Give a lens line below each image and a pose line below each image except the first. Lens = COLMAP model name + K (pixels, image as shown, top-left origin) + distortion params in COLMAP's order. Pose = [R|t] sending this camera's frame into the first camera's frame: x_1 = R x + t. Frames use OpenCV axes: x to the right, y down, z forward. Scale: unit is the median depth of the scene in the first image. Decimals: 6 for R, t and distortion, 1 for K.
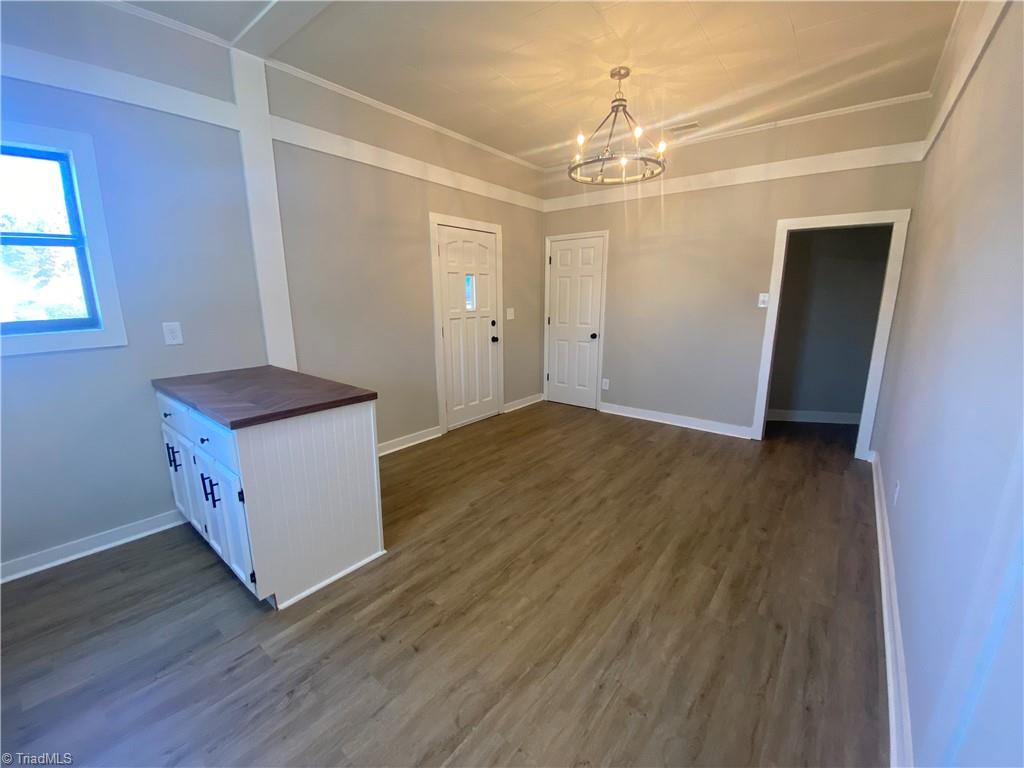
lens RADIAL K [[423.0, 0, 512.0], [0, 423.0, 384.0], [0, 0, 1]] dist [-0.001469, -0.000160]
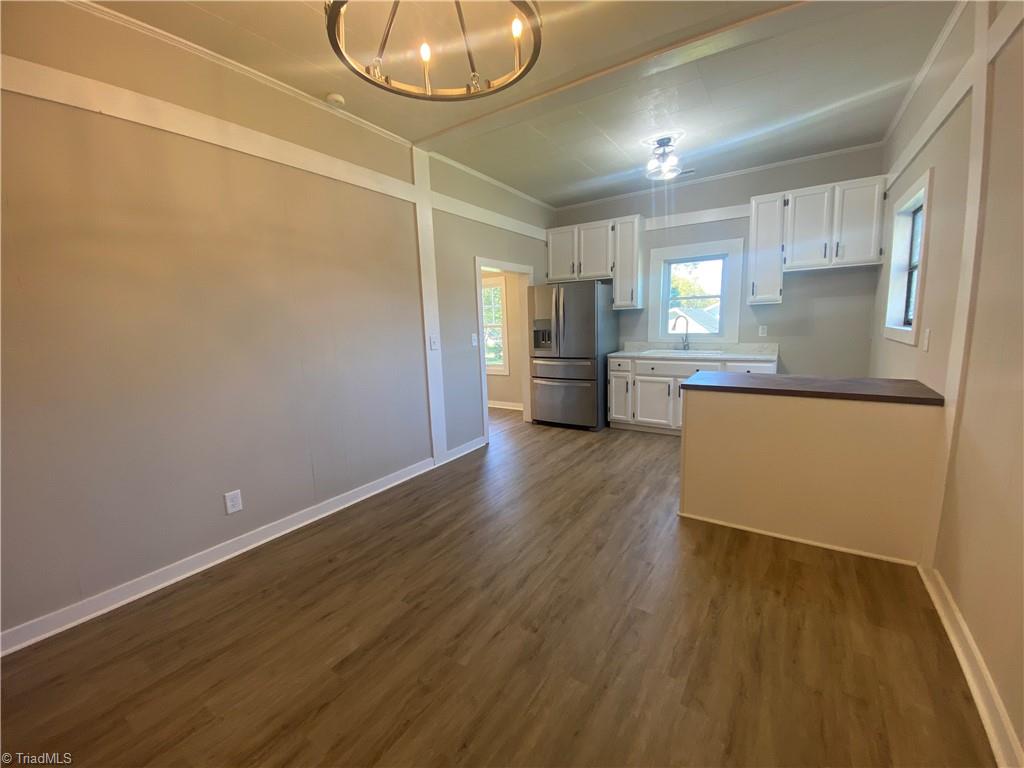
lens RADIAL K [[423.0, 0, 512.0], [0, 423.0, 384.0], [0, 0, 1]] dist [-0.001469, -0.000160]
pose [[-0.995652, 0.046651, -0.080628, 0.235122], [0.014314, 0.931900, 0.362433, -0.362273], [0.092045, 0.359703, -0.928516, 1.726480]]
